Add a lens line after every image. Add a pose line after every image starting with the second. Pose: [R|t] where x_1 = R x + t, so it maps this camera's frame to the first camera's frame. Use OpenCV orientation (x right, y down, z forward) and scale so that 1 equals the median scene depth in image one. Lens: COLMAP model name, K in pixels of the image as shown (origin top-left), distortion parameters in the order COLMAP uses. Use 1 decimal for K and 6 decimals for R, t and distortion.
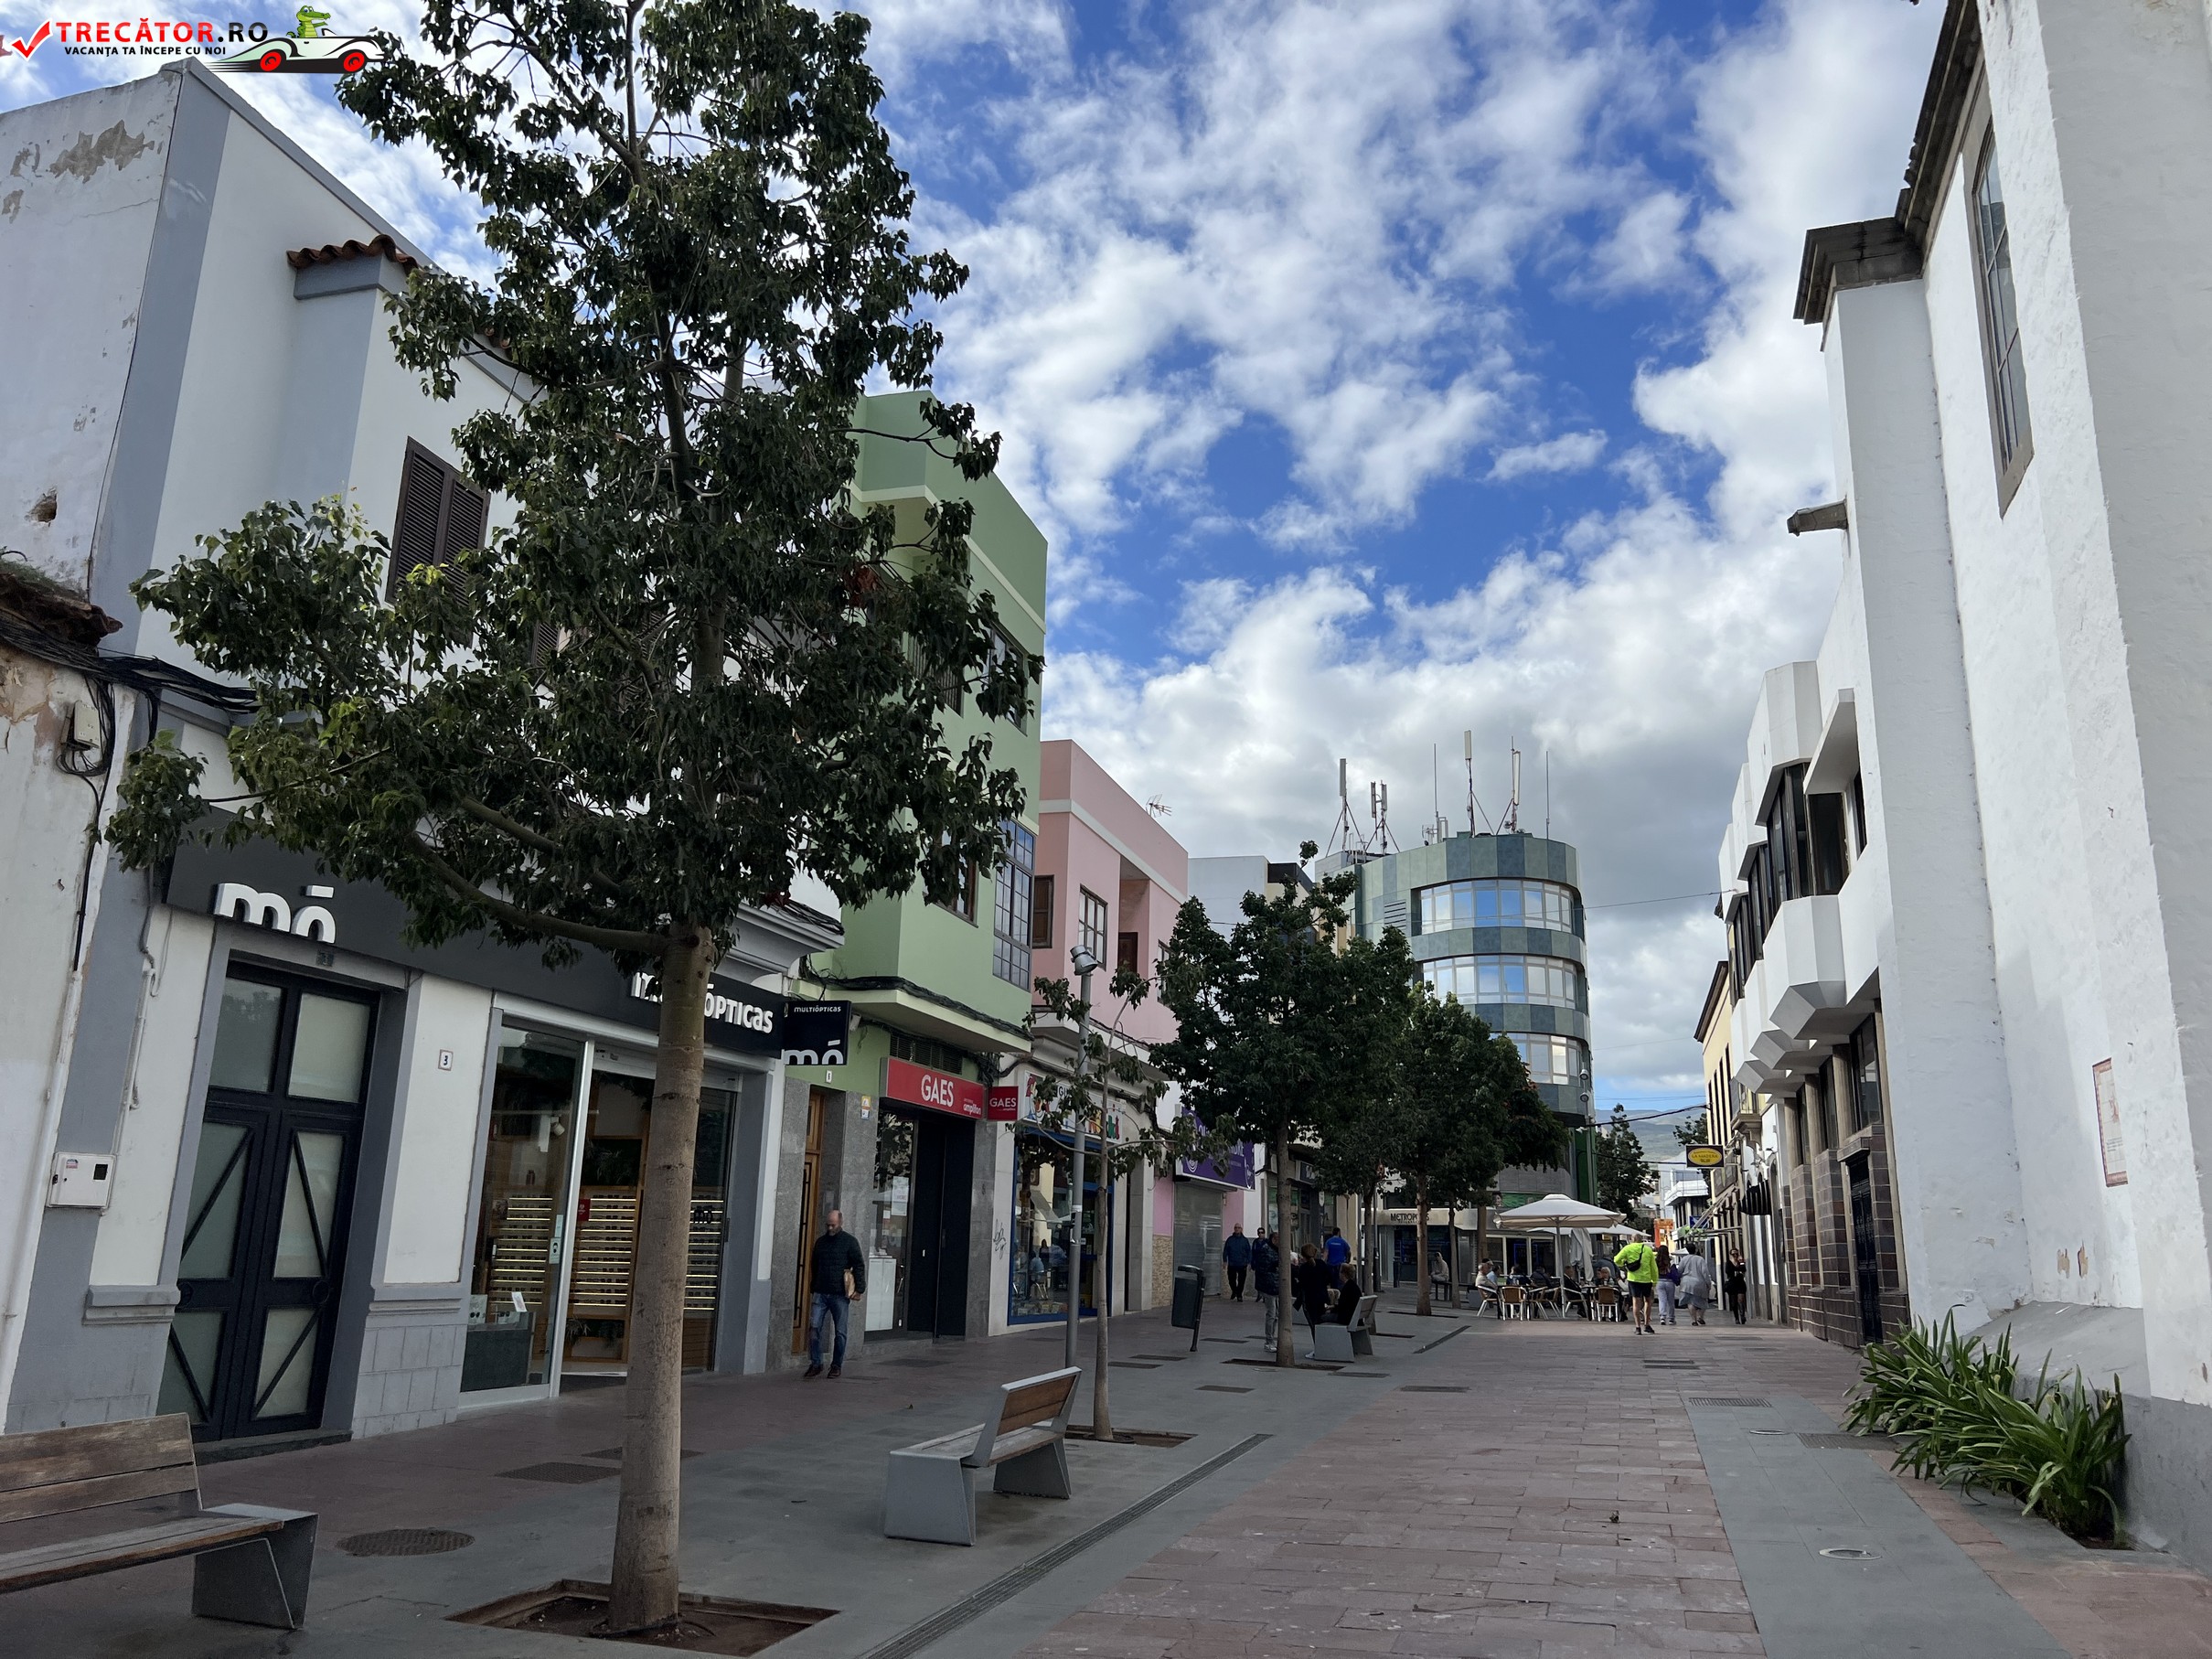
lens RADIAL K [[1663.8, 0, 1101.7], [0, 1663.8, 831.9], [0, 0, 1]] dist [0.003162, 0.000538]
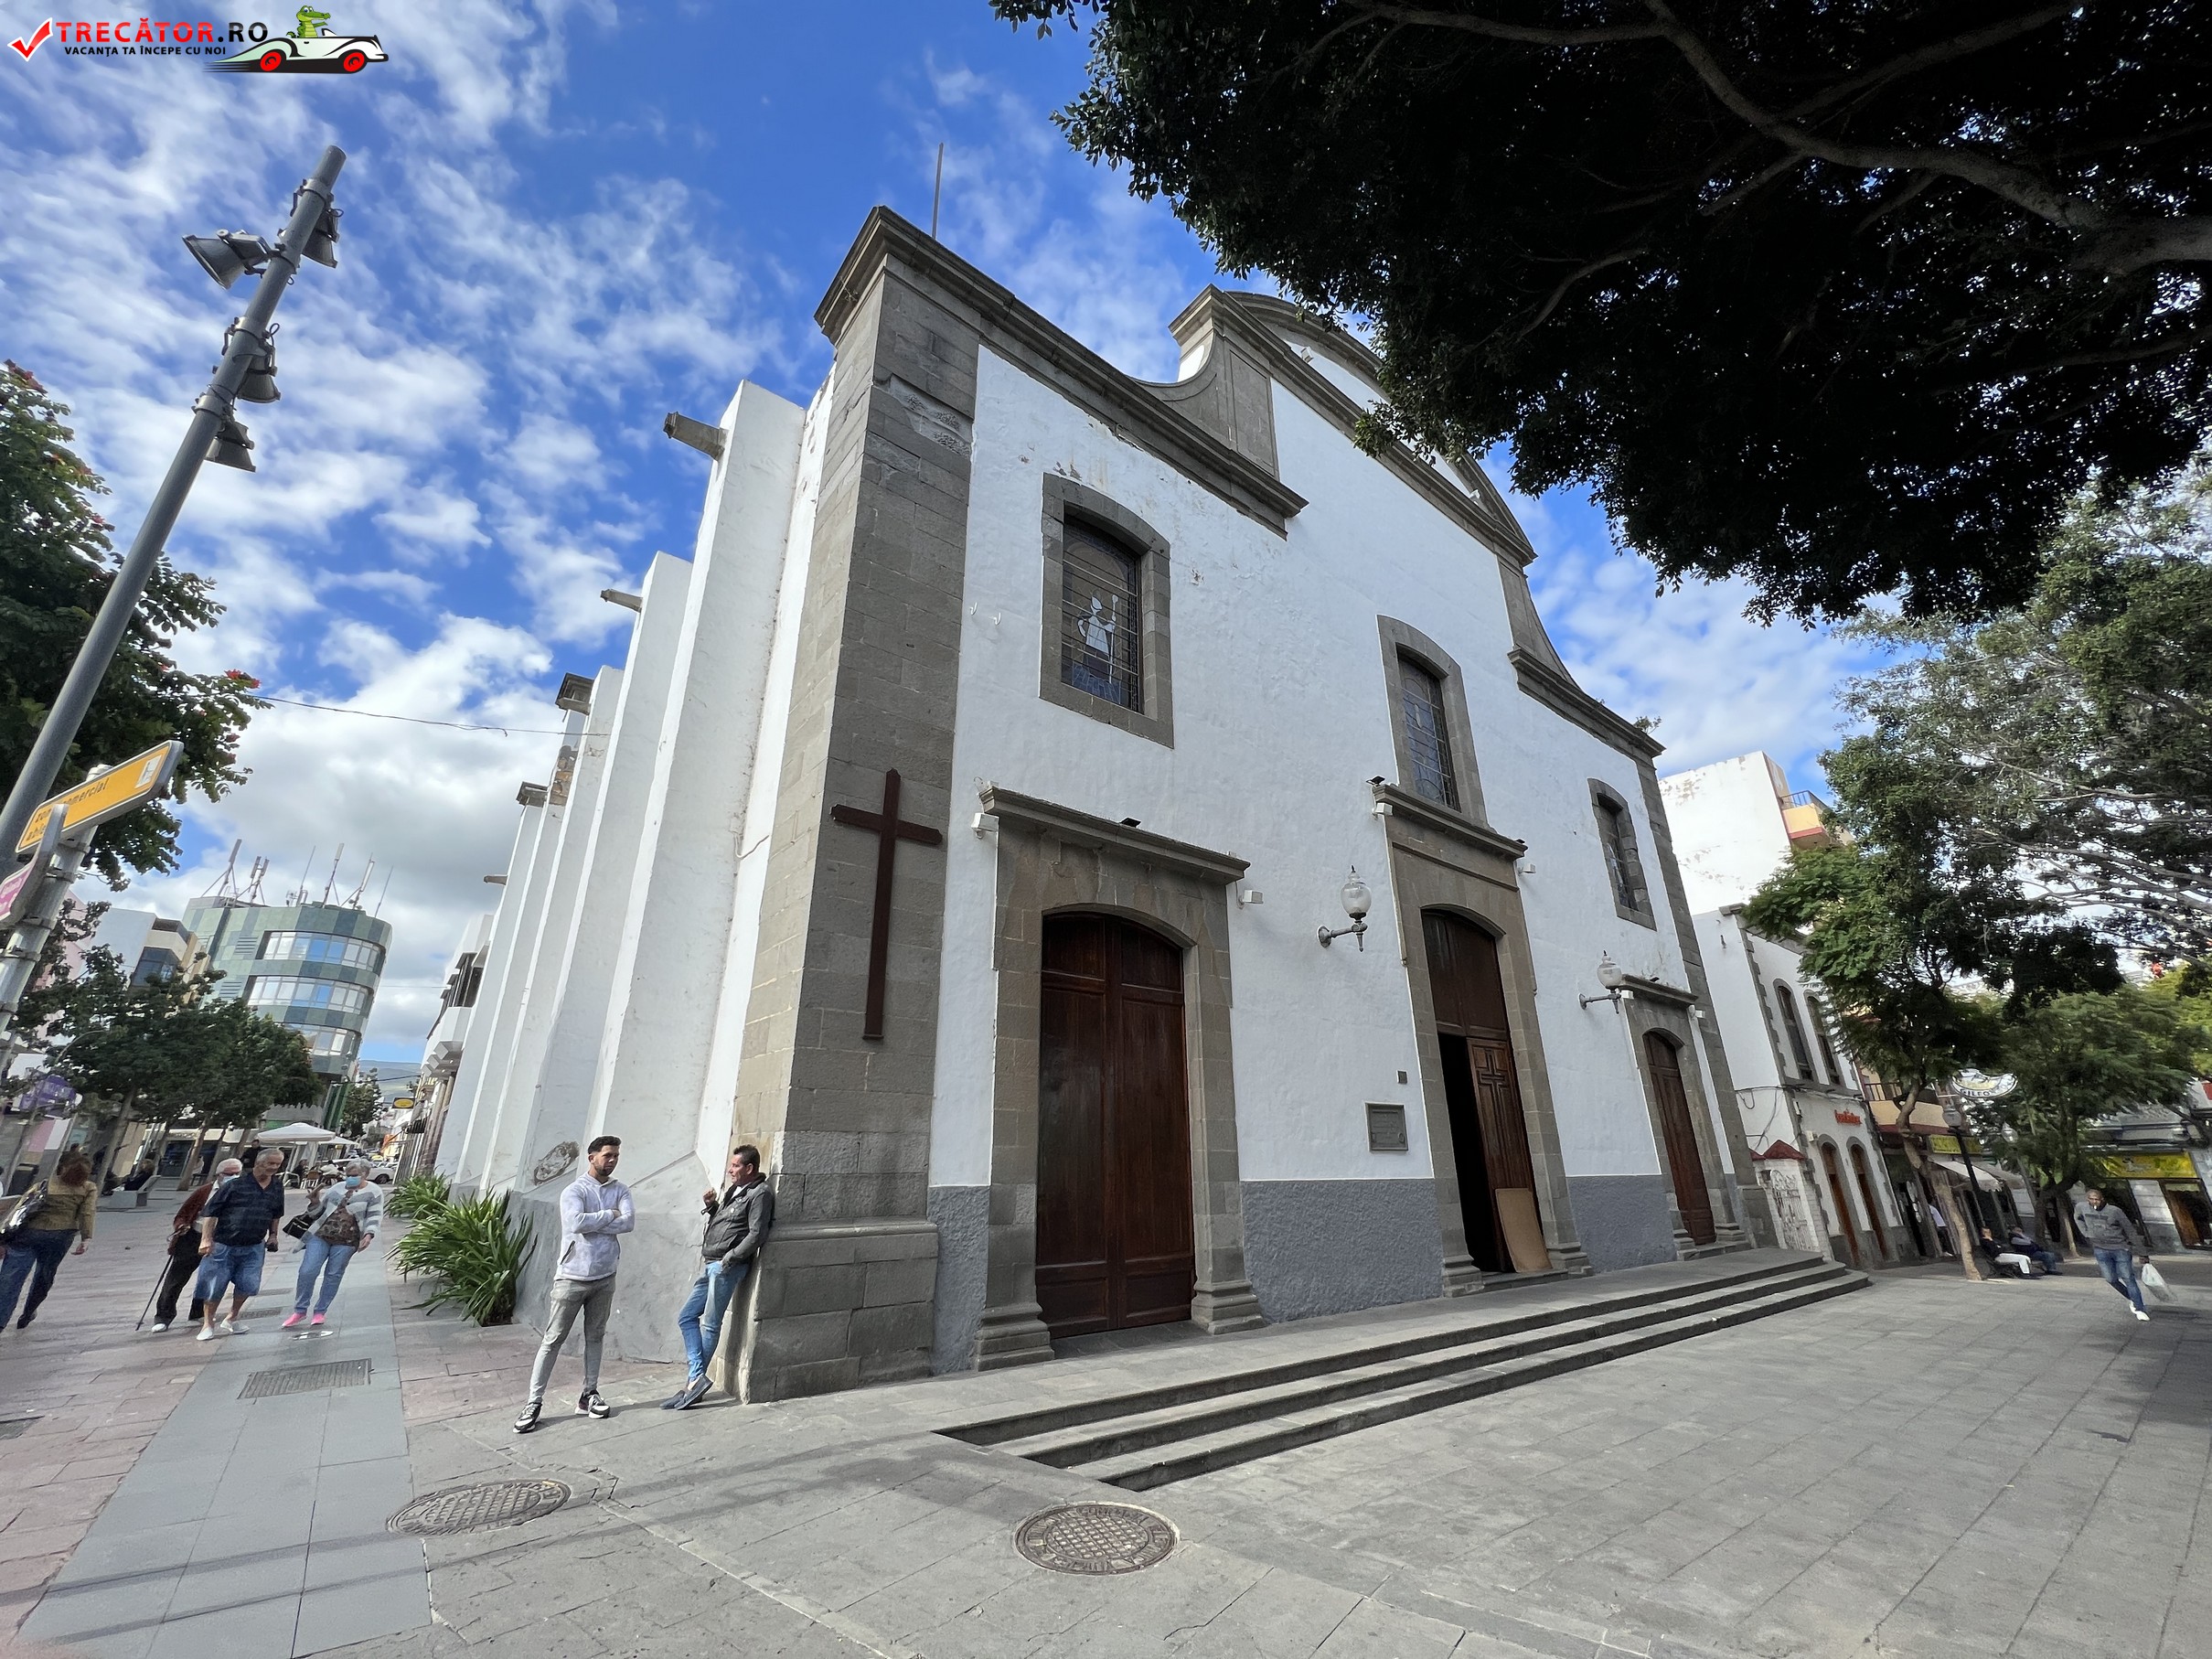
lens RADIAL K [[888.4, 0, 1096.8], [0, 888.4, 819.9], [0, 0, 1]] dist [-0.002559, -0.000262]
pose [[0.577705, 0.277821, 0.767511, -0.061453], [-0.187806, 0.960308, -0.206248, -0.063145], [-0.794346, -0.024993, 0.606951, -0.270953]]
